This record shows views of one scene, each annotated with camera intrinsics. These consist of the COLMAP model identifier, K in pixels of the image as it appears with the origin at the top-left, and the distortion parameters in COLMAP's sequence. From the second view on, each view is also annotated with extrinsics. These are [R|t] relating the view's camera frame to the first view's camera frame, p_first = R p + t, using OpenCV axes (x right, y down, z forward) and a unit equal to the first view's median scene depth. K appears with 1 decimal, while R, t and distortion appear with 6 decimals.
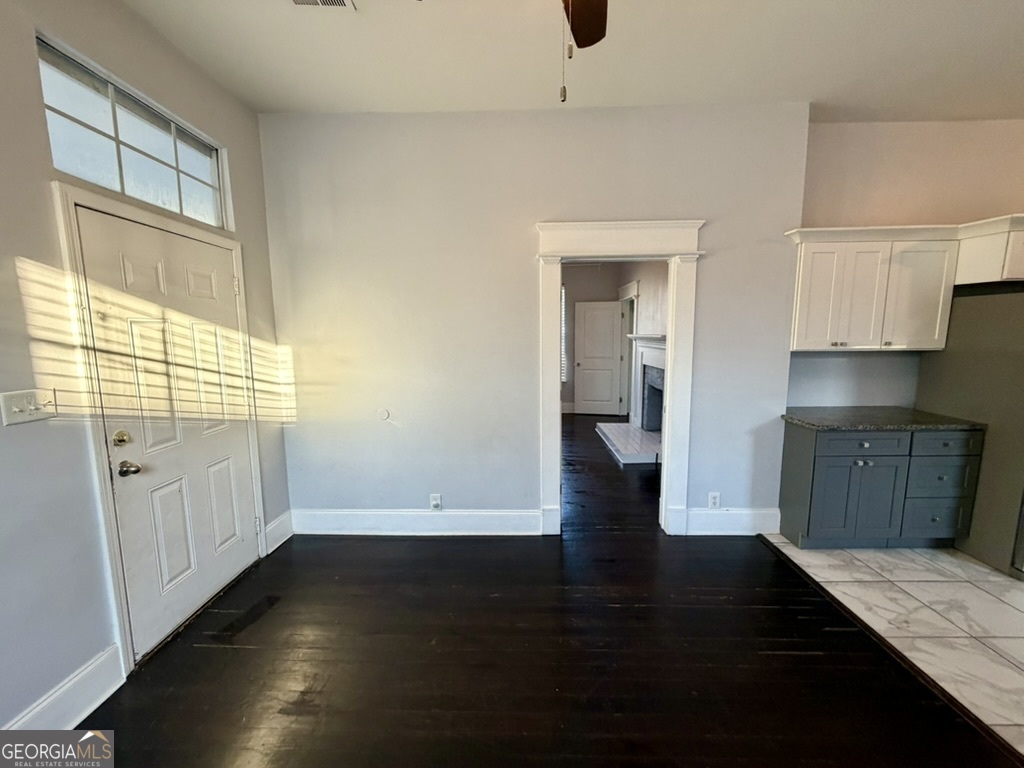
lens RADIAL K [[407.5, 0, 508.5], [0, 407.5, 382.3], [0, 0, 1]] dist [-0.001764, 0.000480]
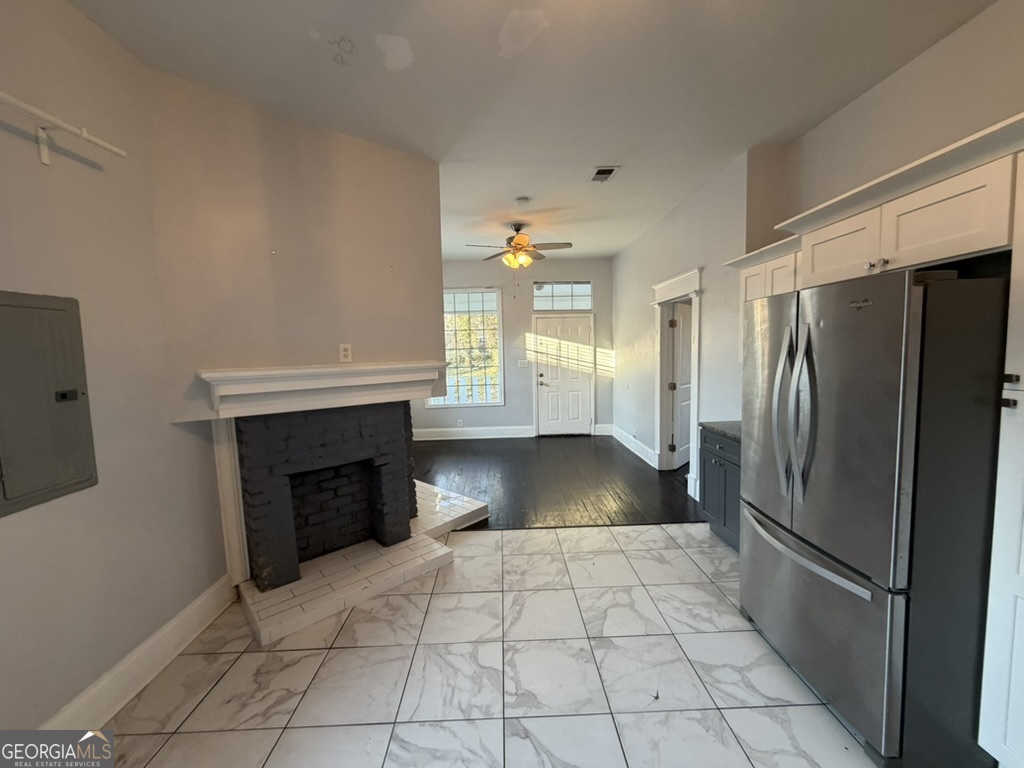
lens RADIAL K [[407.5, 0, 509.1], [0, 407.5, 383.0], [0, 0, 1]] dist [-0.001764, 0.000480]
pose [[0.048218, 0.094646, -0.994343, 2.123802], [-0.098120, 0.991134, 0.089583, -0.075949], [0.994006, 0.093246, 0.057077, 0.354904]]
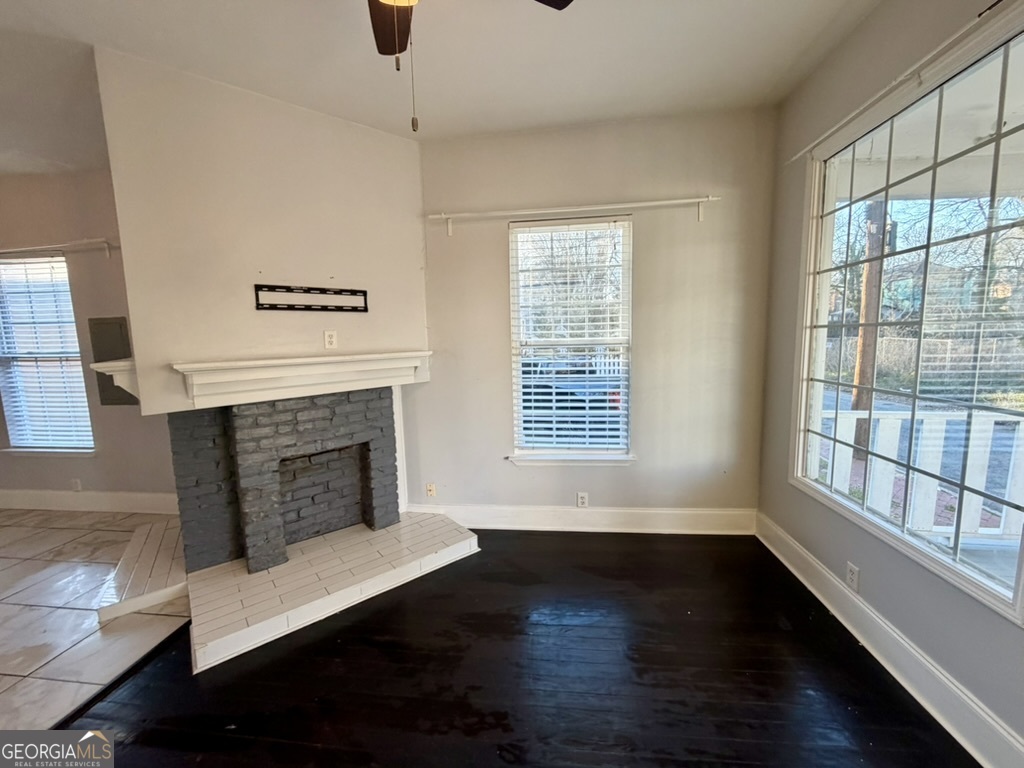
lens RADIAL K [[407.5, 0, 516.1], [0, 407.5, 384.3], [0, 0, 1]] dist [-0.001764, 0.000480]
pose [[-0.995211, 0.023187, 0.094964, -0.103691], [0.045218, 0.970477, 0.236916, -0.130138], [-0.086667, 0.240075, -0.966878, 0.997347]]
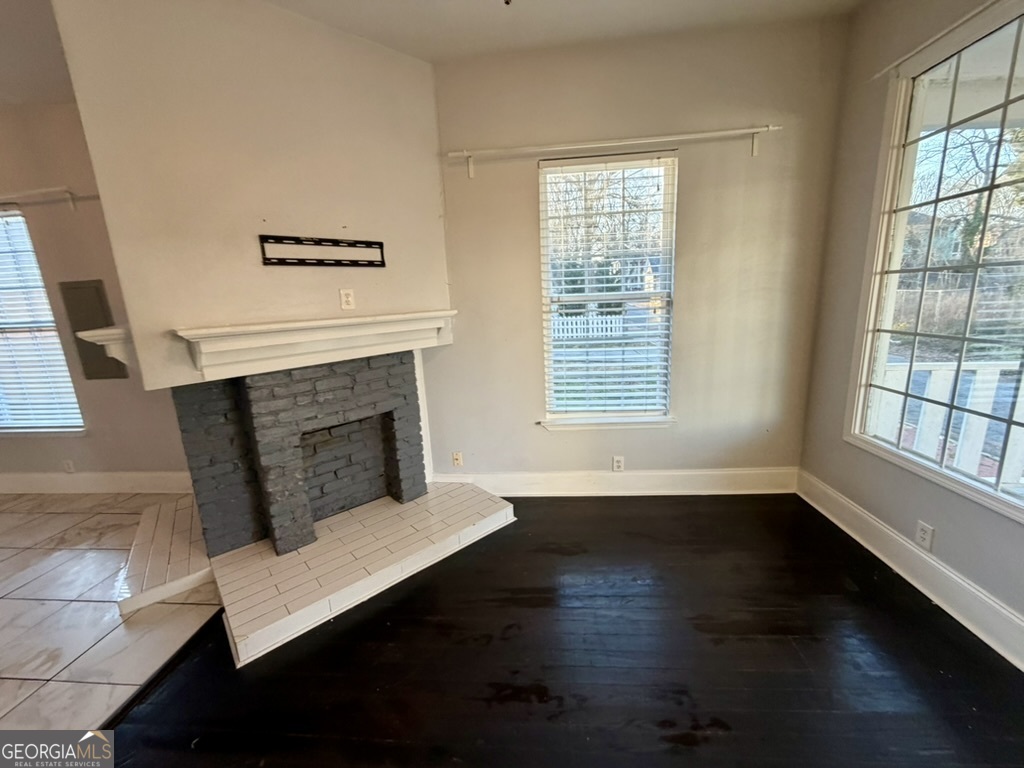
lens RADIAL K [[407.5, 0, 517.1], [0, 407.5, 384.6], [0, 0, 1]] dist [-0.001764, 0.000480]
pose [[-0.997039, 0.043035, 0.063734, 0.039135], [0.061742, 0.942028, 0.329804, -0.112989], [-0.045846, 0.332763, -0.941895, 0.917965]]
